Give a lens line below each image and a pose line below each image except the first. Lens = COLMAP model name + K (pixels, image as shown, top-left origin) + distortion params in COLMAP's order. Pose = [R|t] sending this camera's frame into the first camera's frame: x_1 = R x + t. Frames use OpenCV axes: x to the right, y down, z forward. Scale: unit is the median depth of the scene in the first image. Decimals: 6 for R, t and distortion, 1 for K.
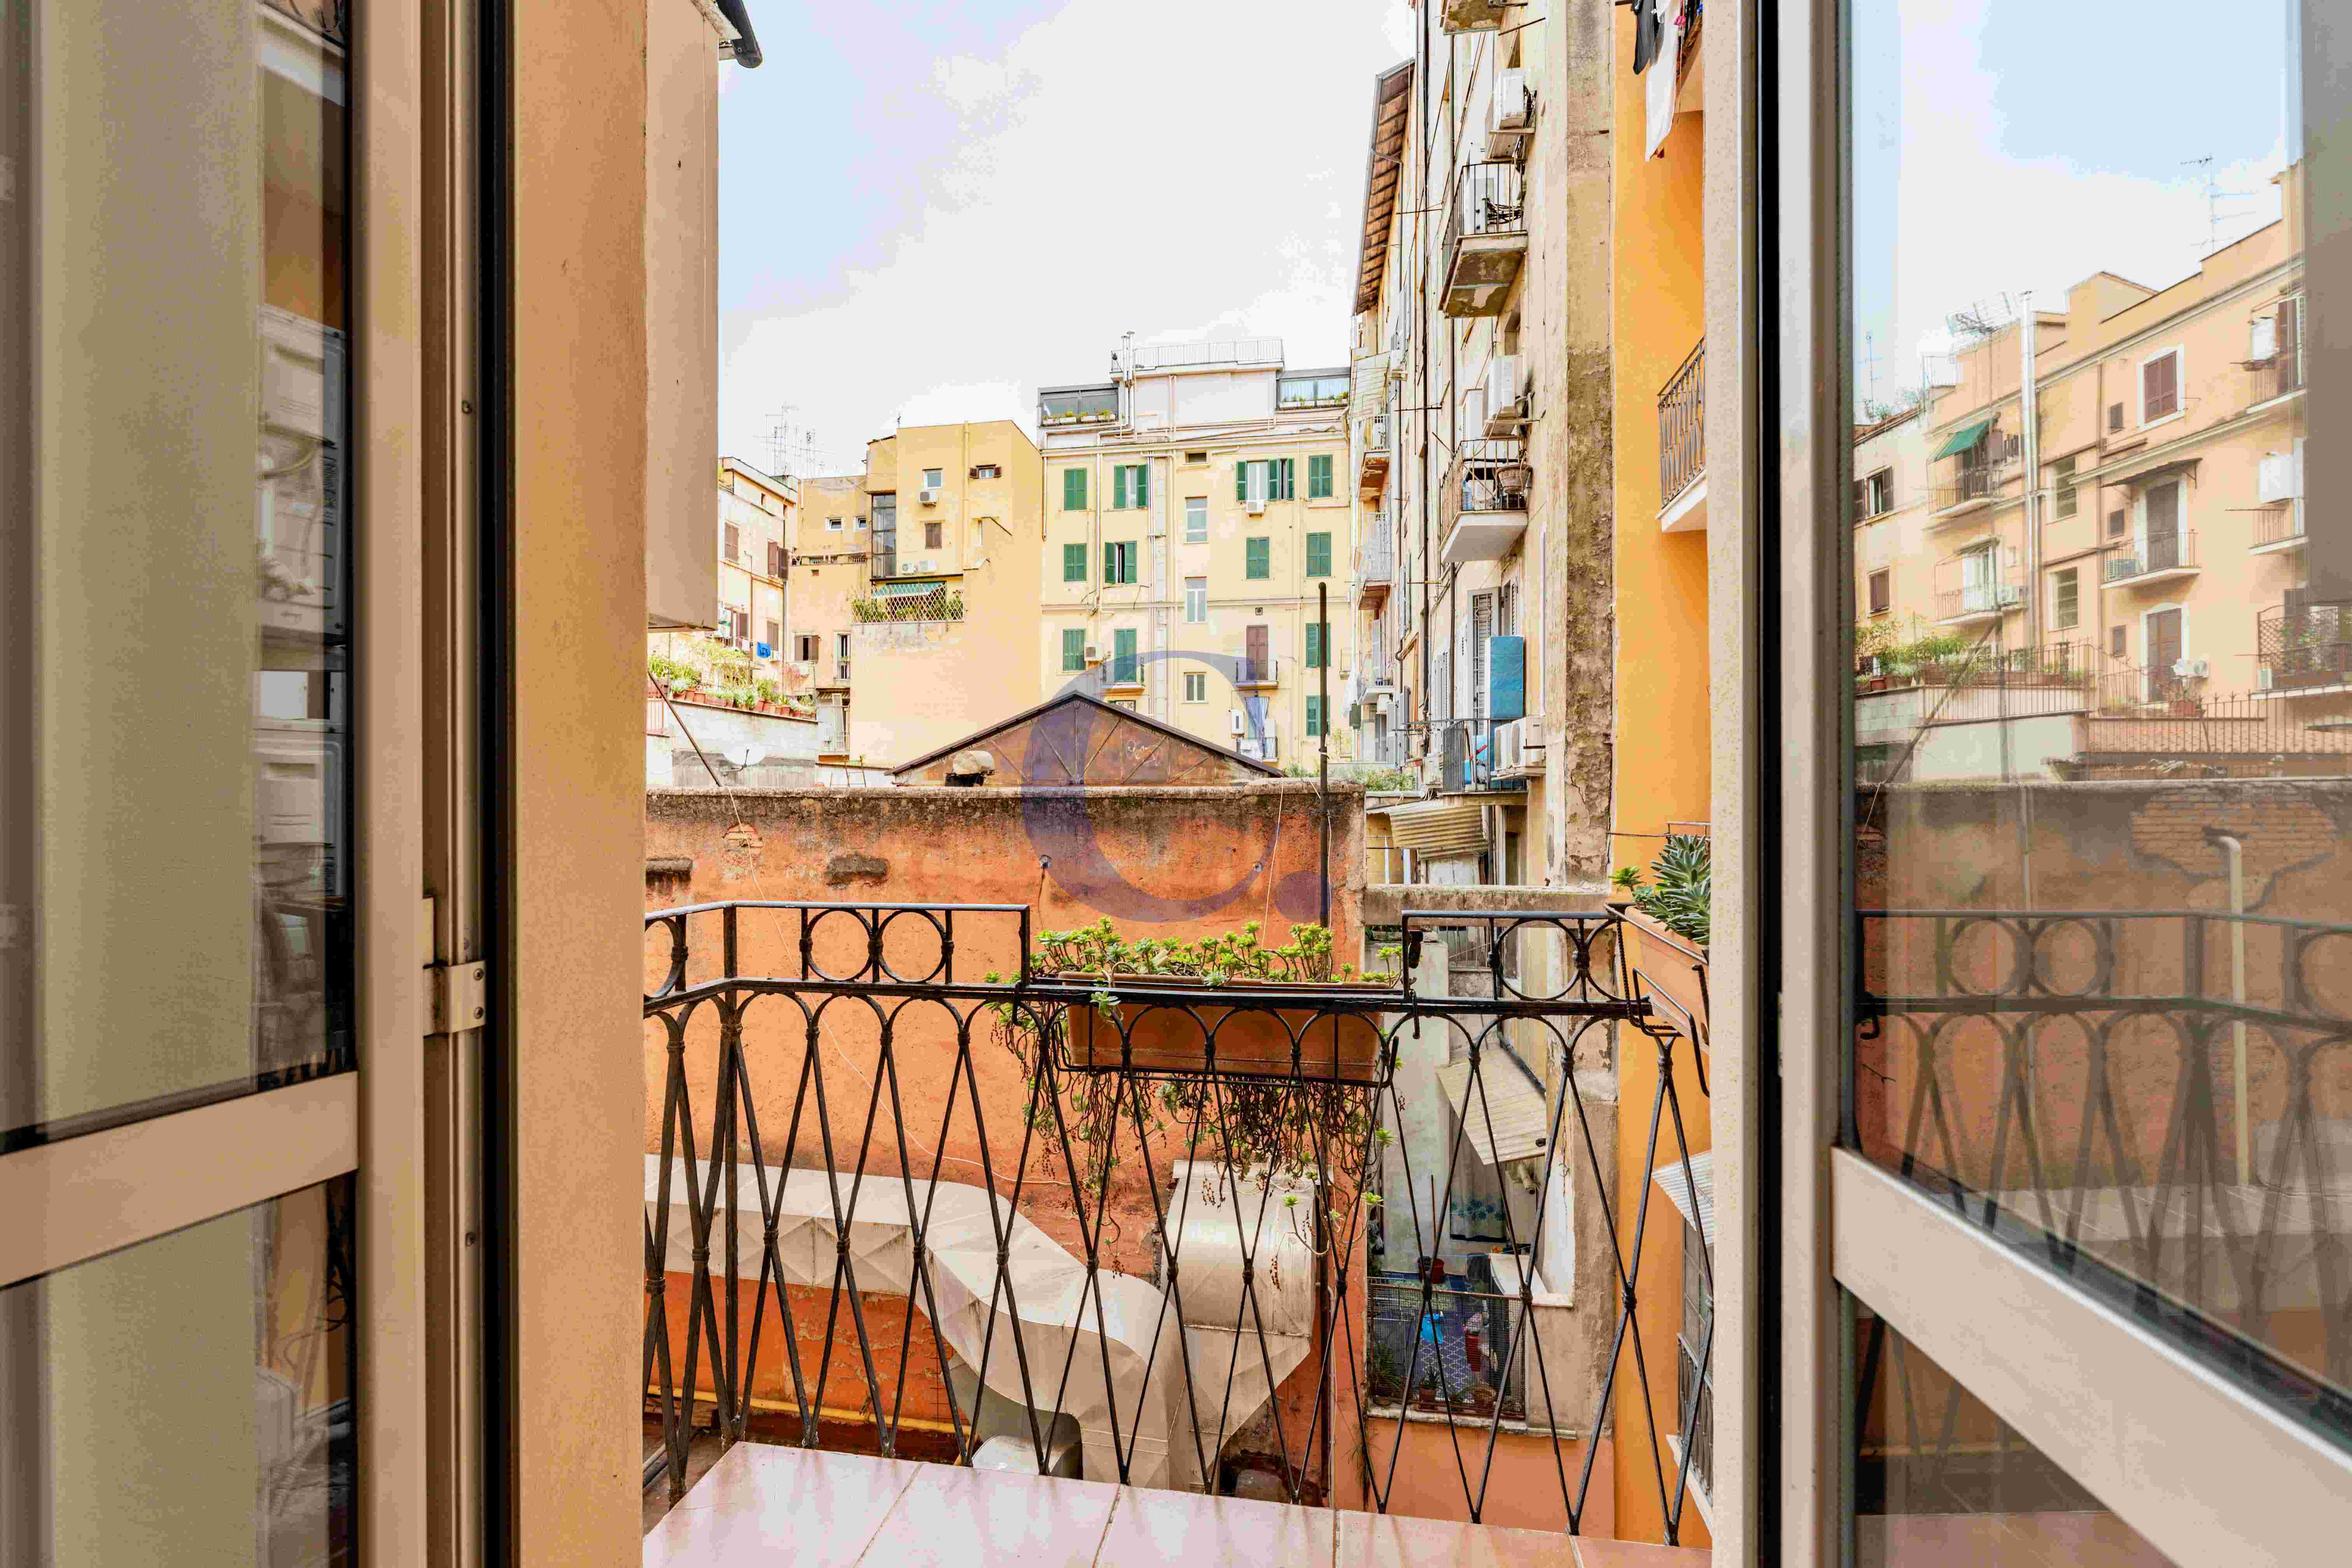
lens RADIAL K [[1034.6, 0, 1162.7], [0, 1034.6, 788.4], [0, 0, 1]] dist [0.000286, 0.000027]
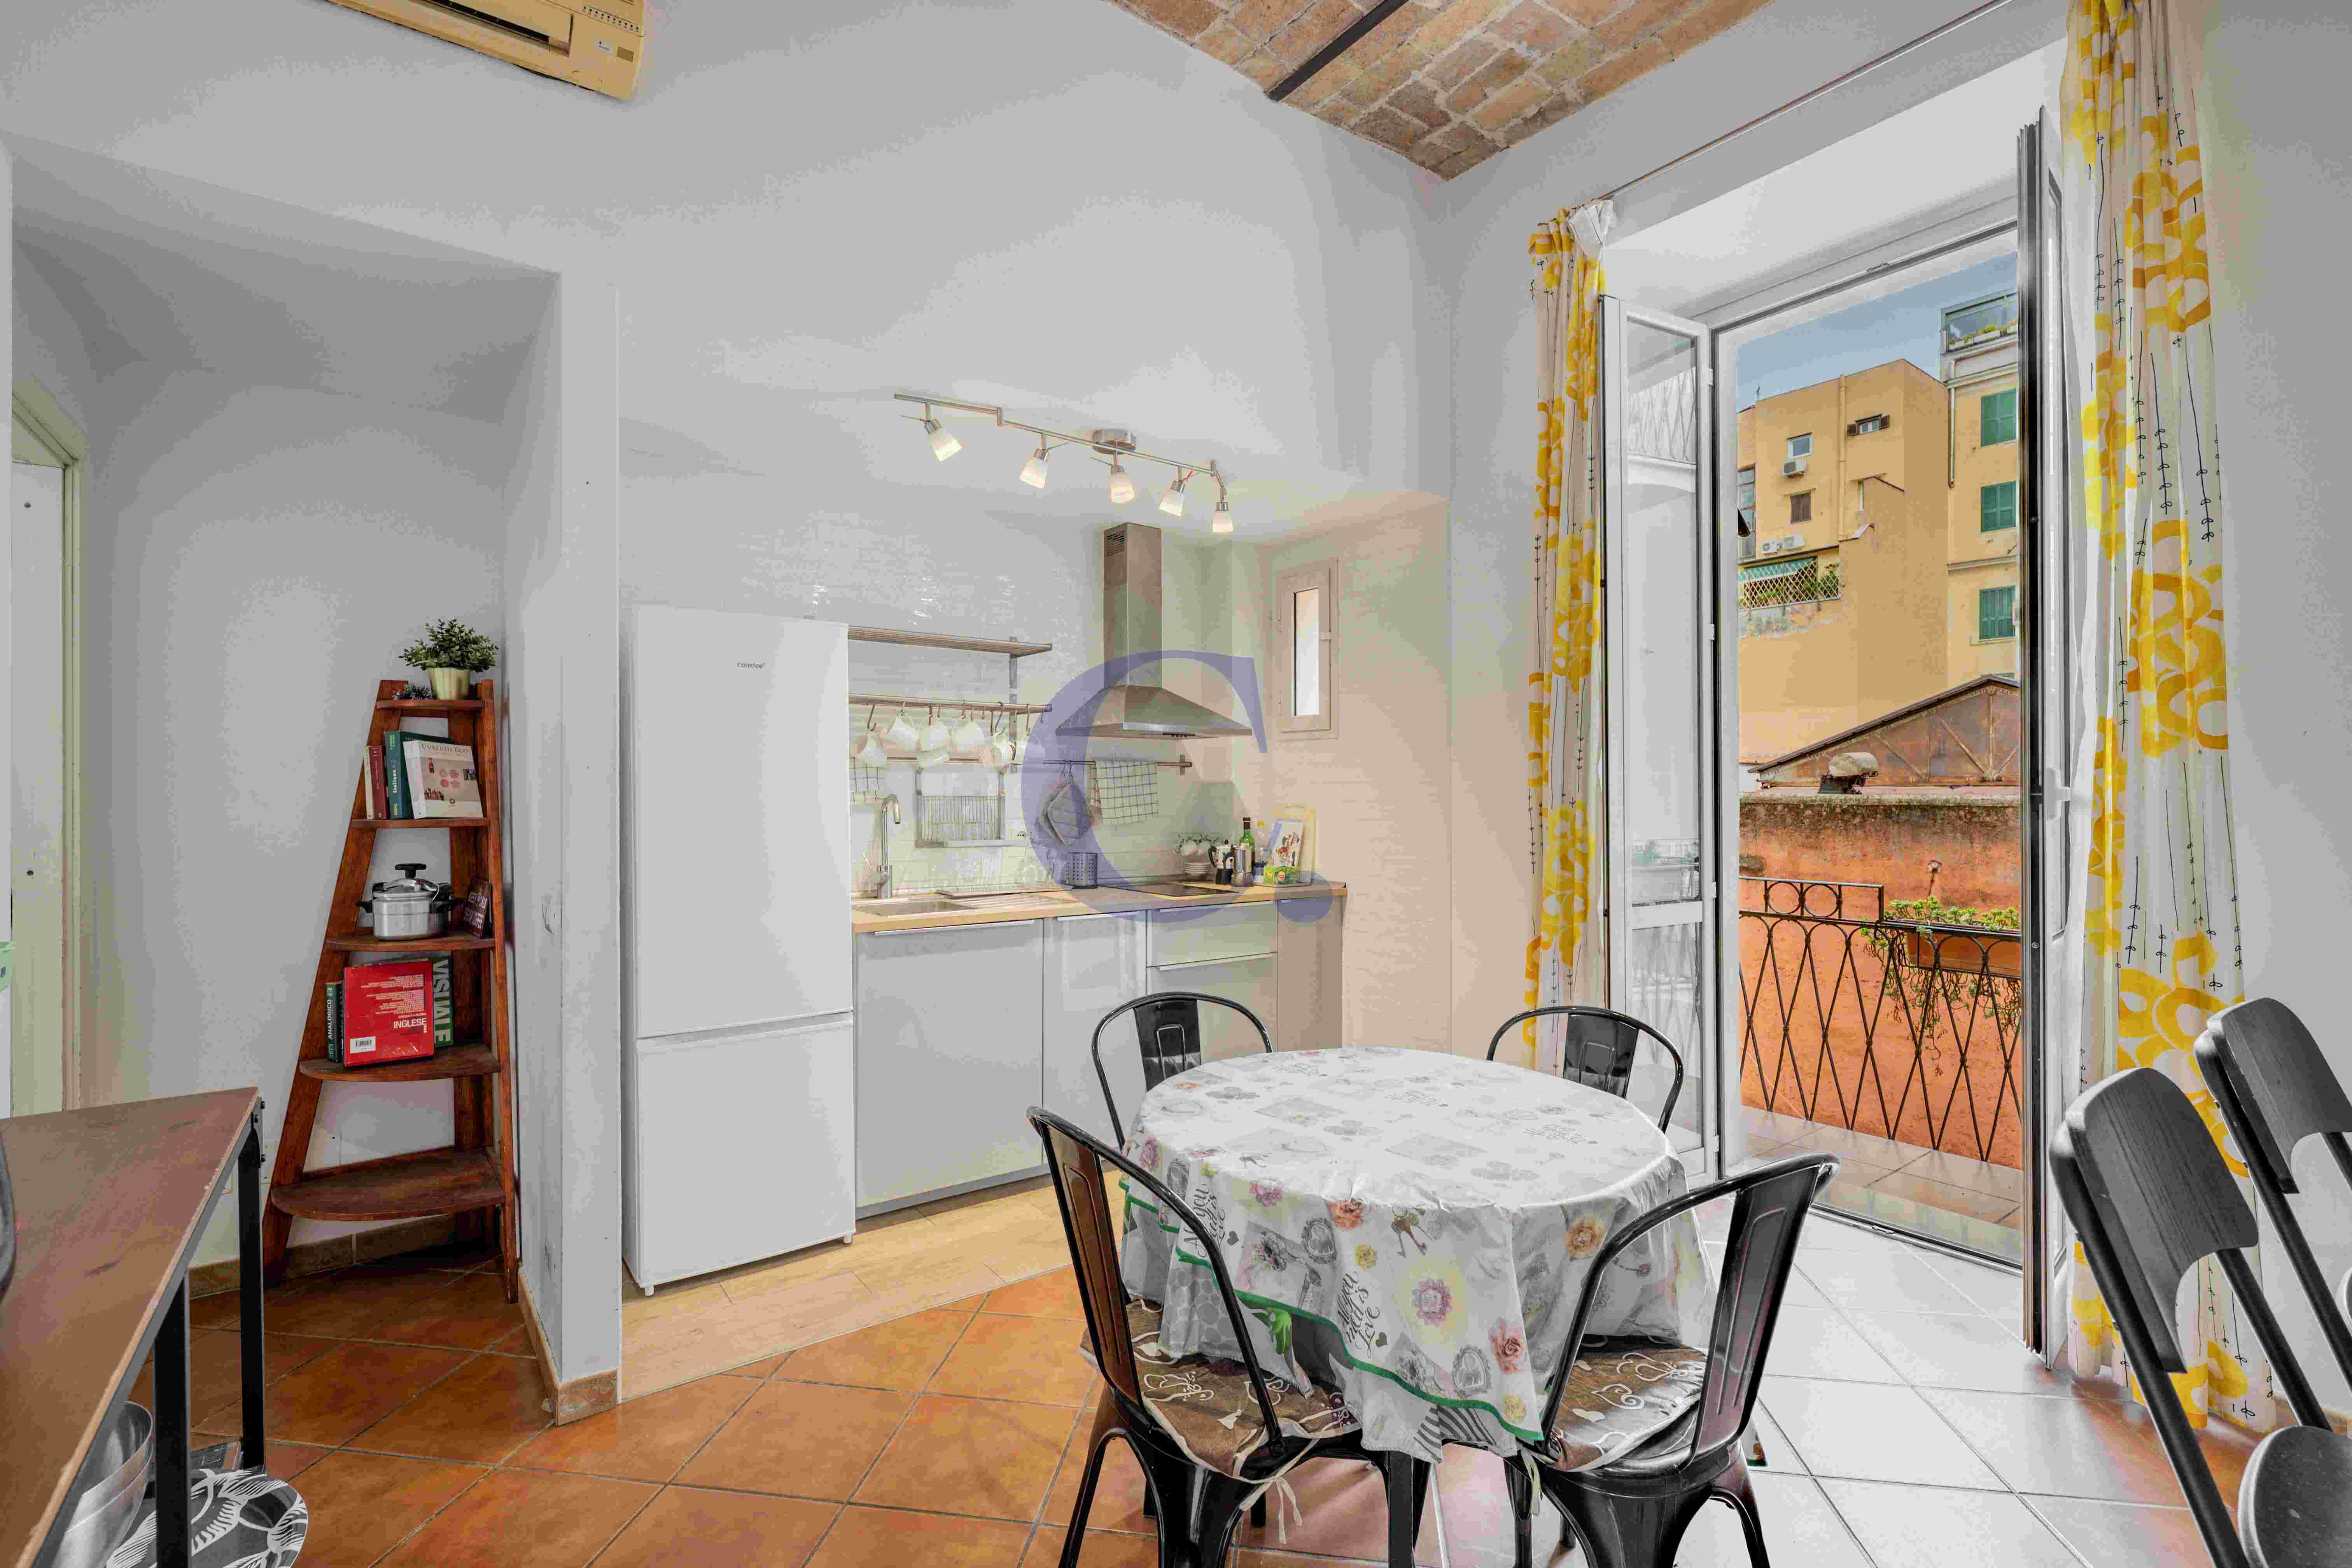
lens RADIAL K [[1034.6, 0, 1162.7], [0, 1034.6, 788.4], [0, 0, 1]] dist [0.000286, 0.000027]
pose [[0.718467, -0.000611, -0.695561, 0.034540], [0.007575, 0.999947, 0.006946, -0.013798], [0.695520, -0.010259, 0.718434, -0.188384]]
